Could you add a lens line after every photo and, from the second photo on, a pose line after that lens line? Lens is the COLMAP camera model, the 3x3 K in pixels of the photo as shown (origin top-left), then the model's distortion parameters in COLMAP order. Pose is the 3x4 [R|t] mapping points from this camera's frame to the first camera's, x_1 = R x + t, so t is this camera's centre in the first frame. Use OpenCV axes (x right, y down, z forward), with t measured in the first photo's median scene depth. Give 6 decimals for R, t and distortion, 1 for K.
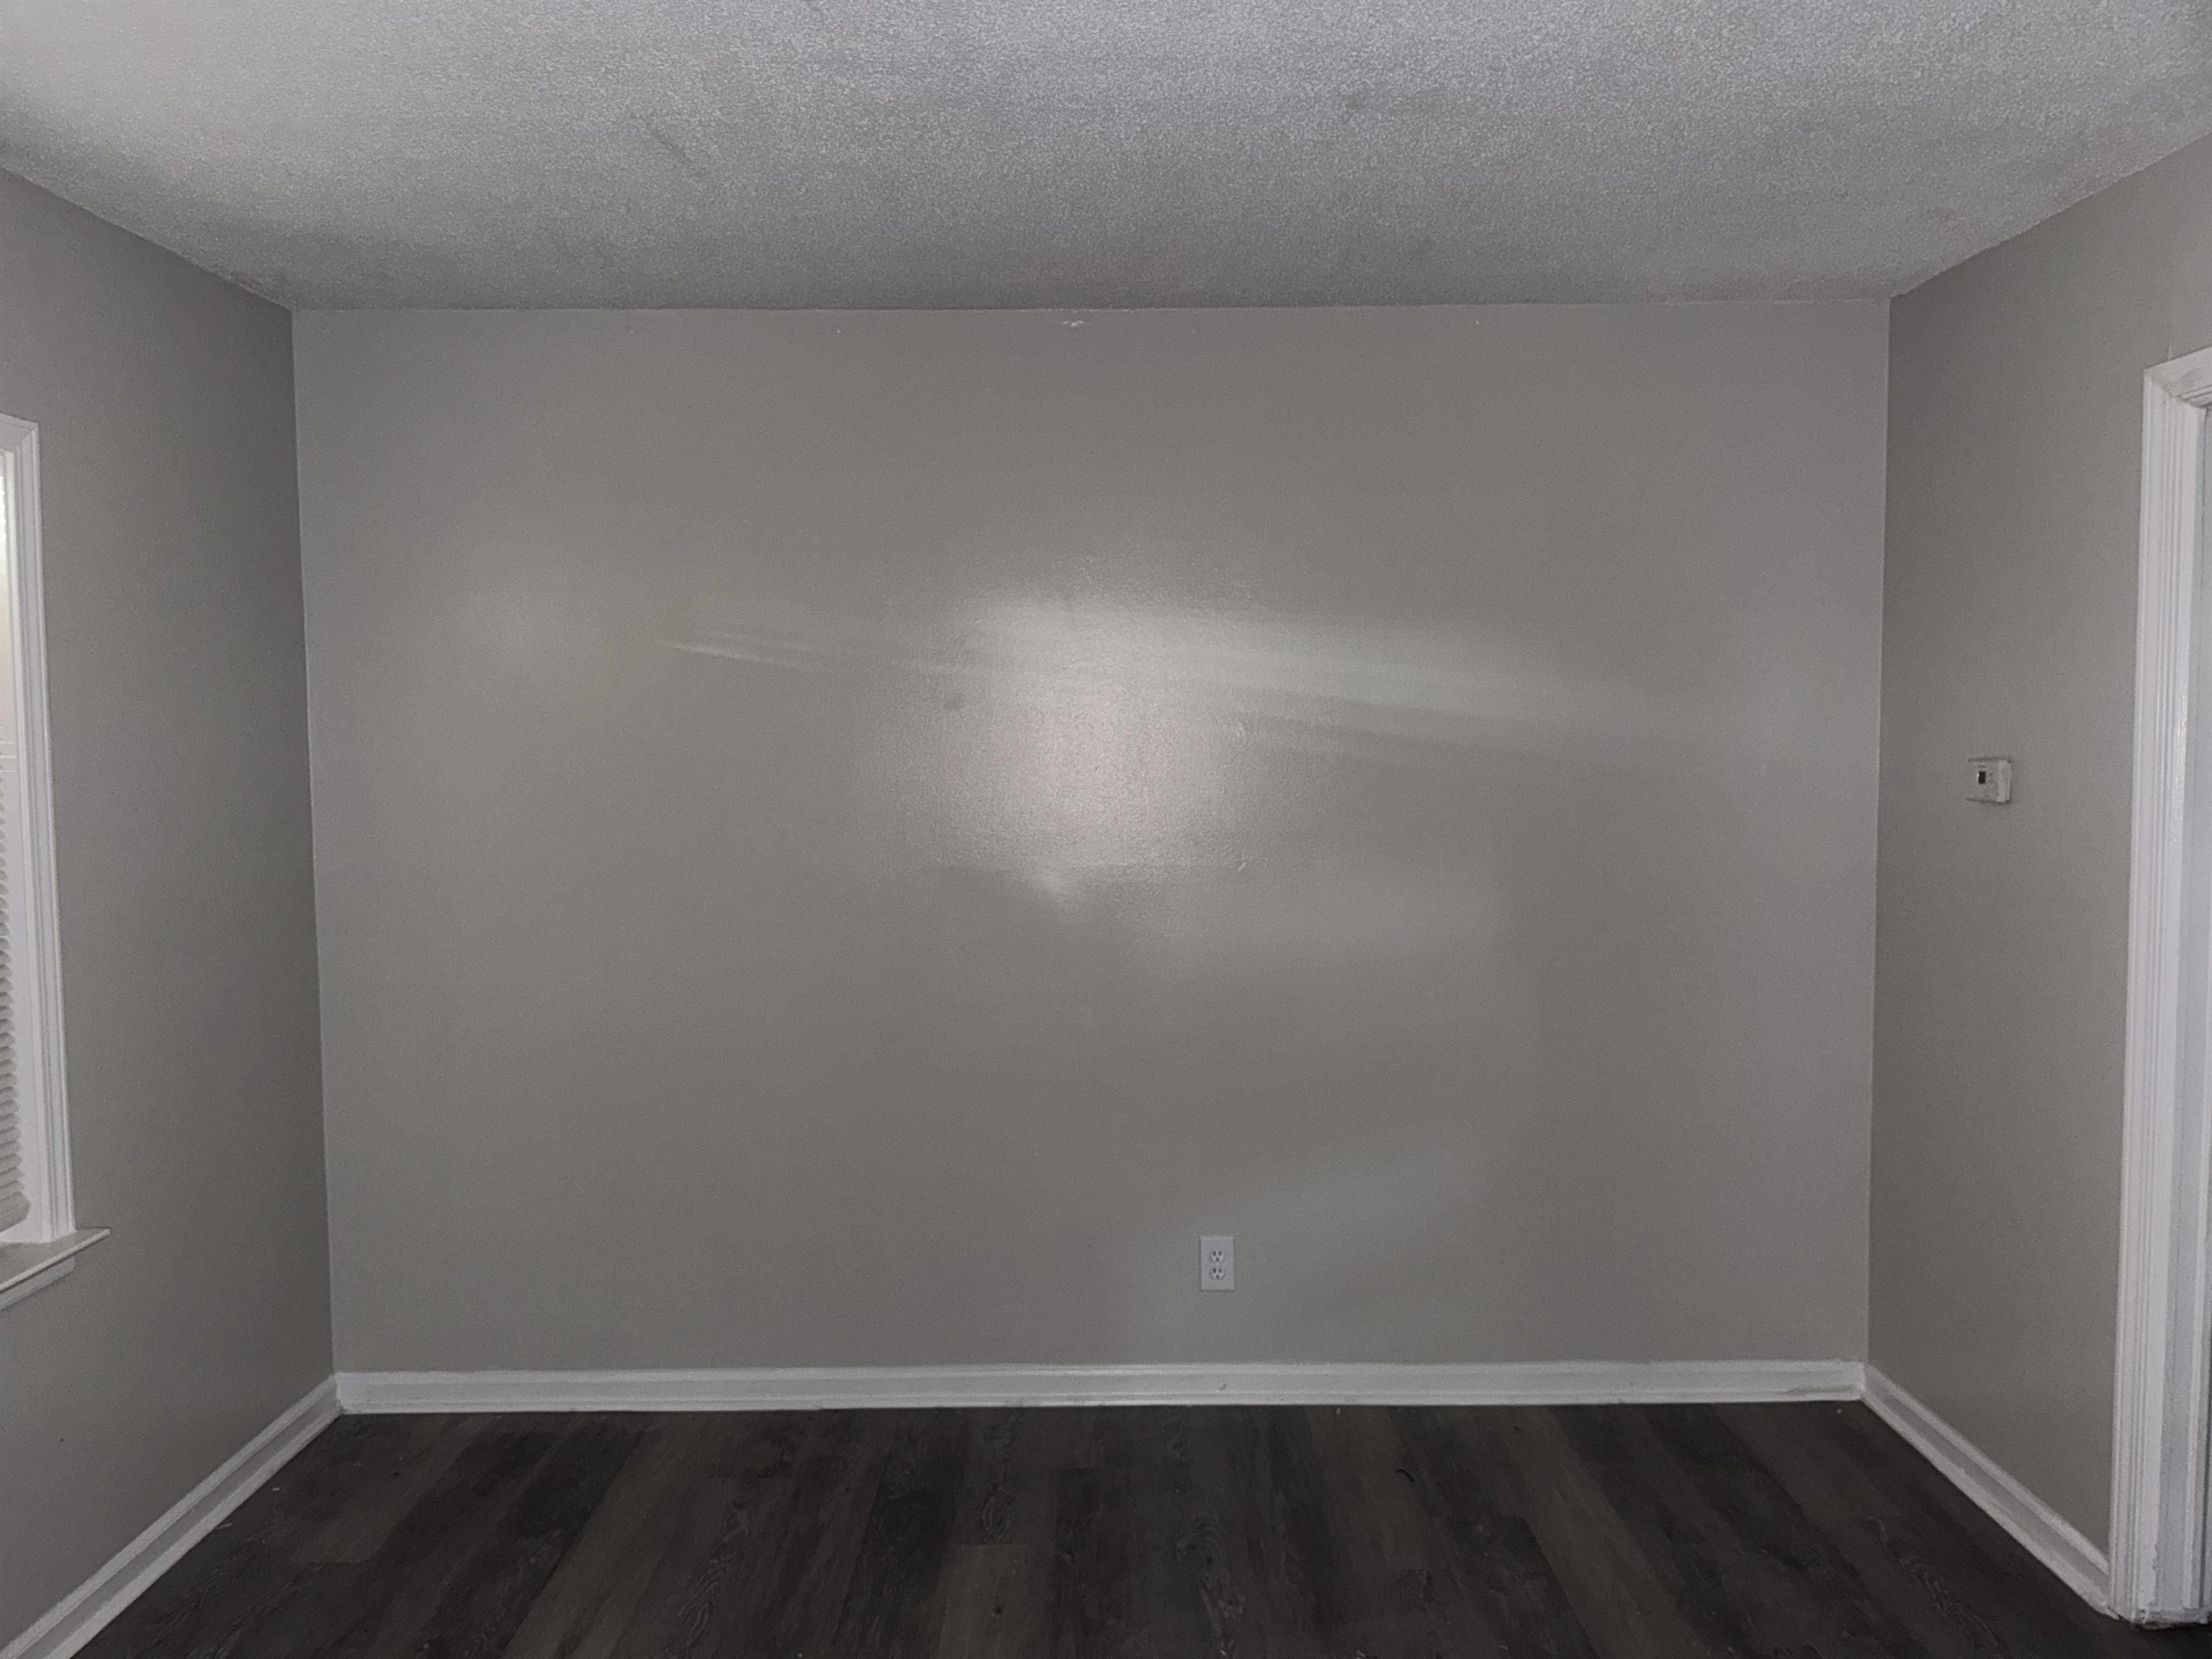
lens RADIAL K [[1568.1, 0, 1090.1], [0, 1568.1, 830.9], [0, 0, 1]] dist [0.002795, -0.010651]
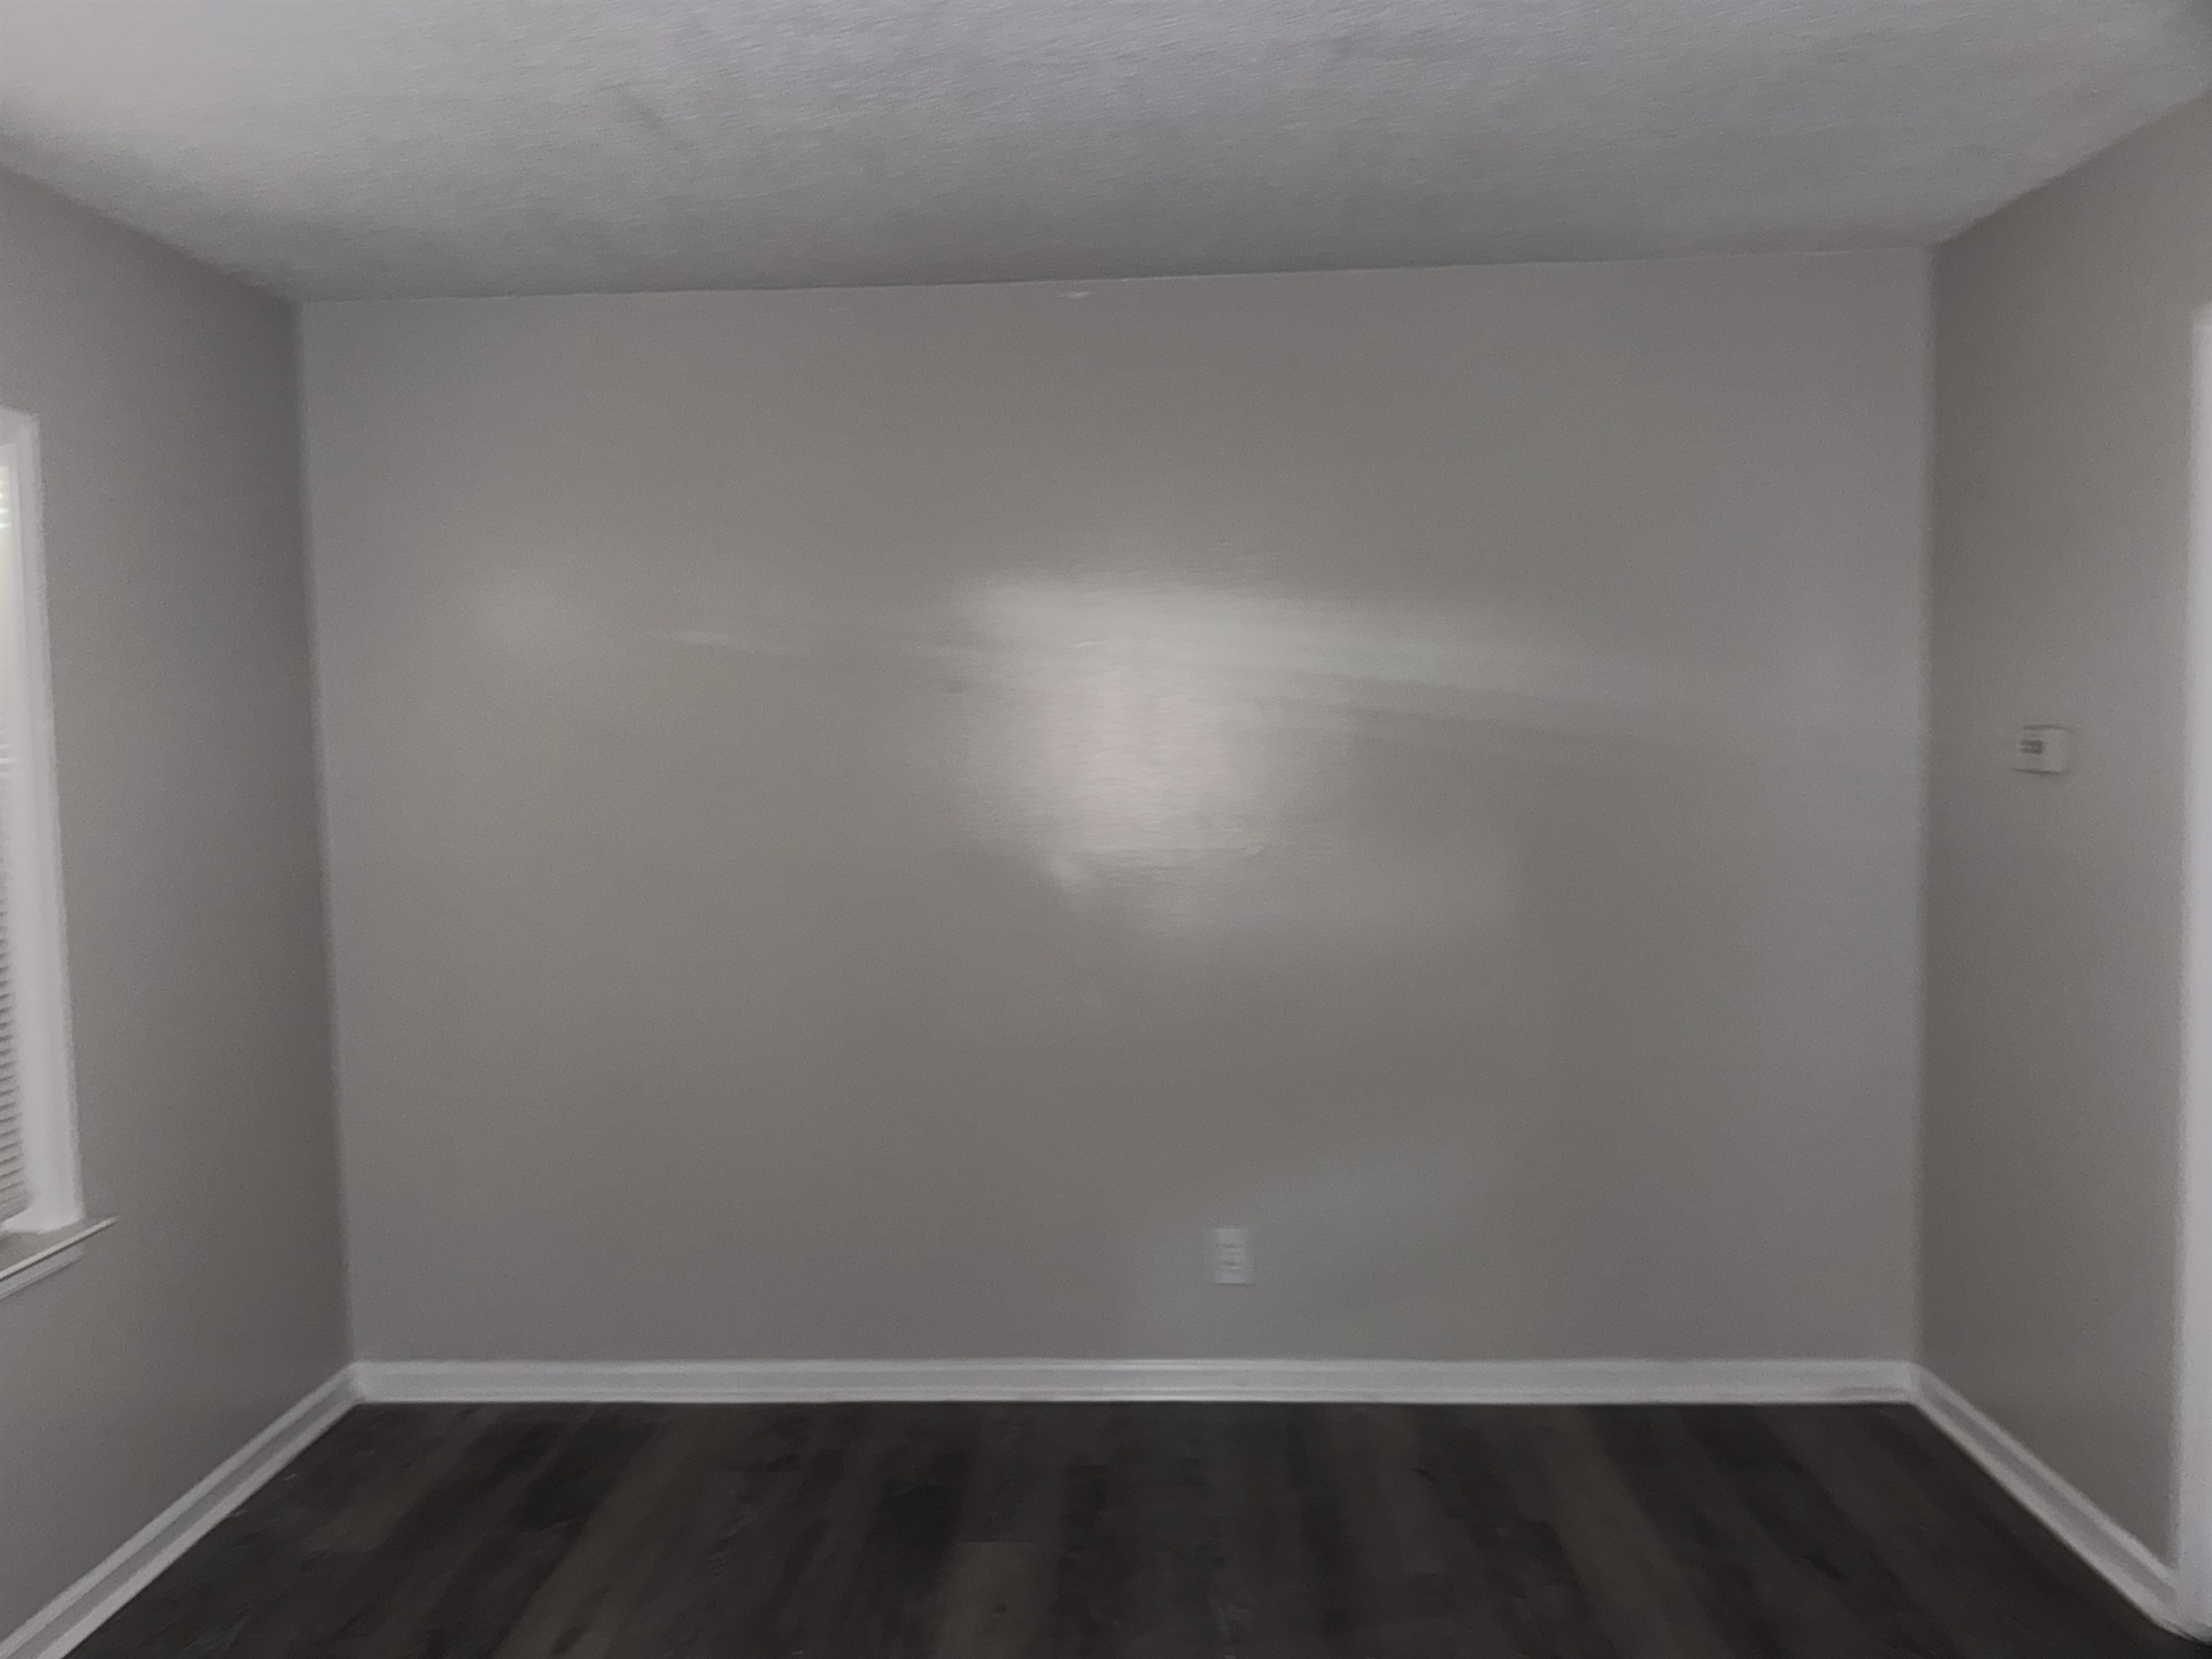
lens RADIAL K [[1568.1, 0, 1059.6], [0, 1568.1, 829.9], [0, 0, 1]] dist [0.002795, -0.010651]
pose [[0.998752, -0.009546, -0.049033, 0.026474], [0.009690, 0.999949, 0.002688, 0.007304], [0.049005, -0.003159, 0.998794, 0.022701]]
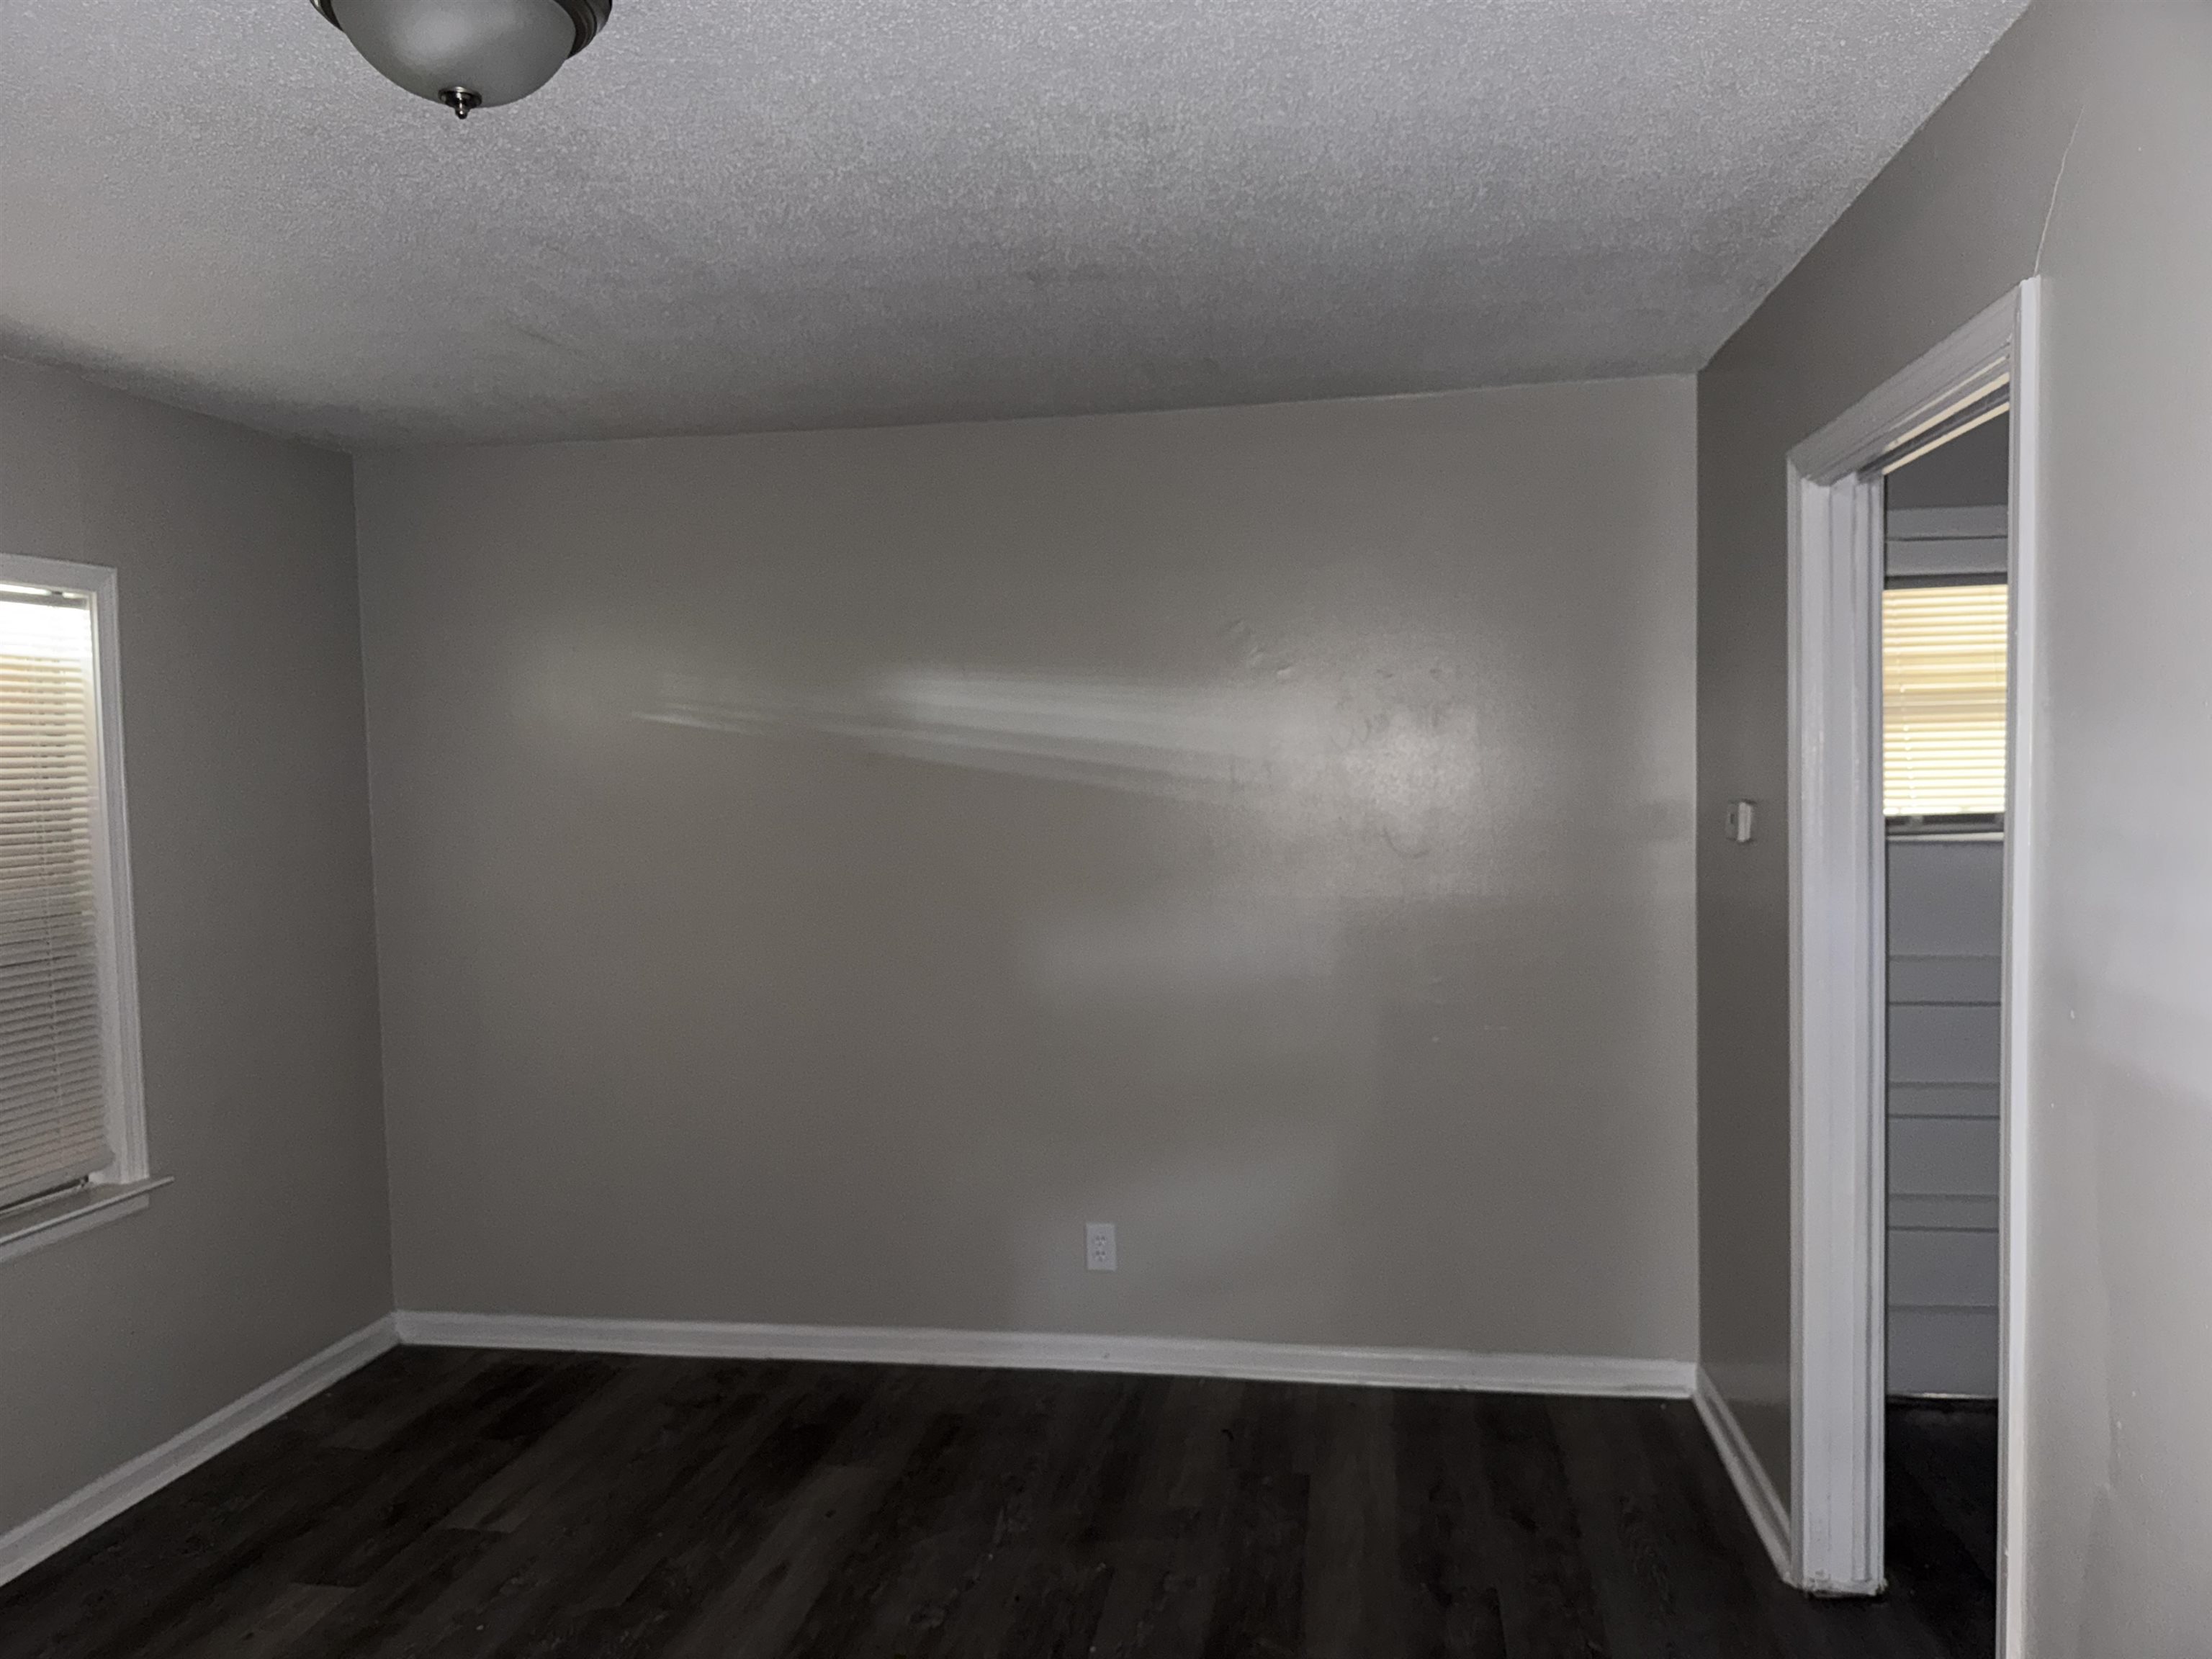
lens RADIAL K [[1568.1, 0, 1089.1], [0, 1568.1, 847.3], [0, 0, 1]] dist [0.002795, -0.010651]
pose [[0.985511, -0.006114, -0.169500, 0.298349], [0.004473, 0.999939, -0.010064, -0.004099], [0.169551, 0.009160, 0.985479, -0.140884]]
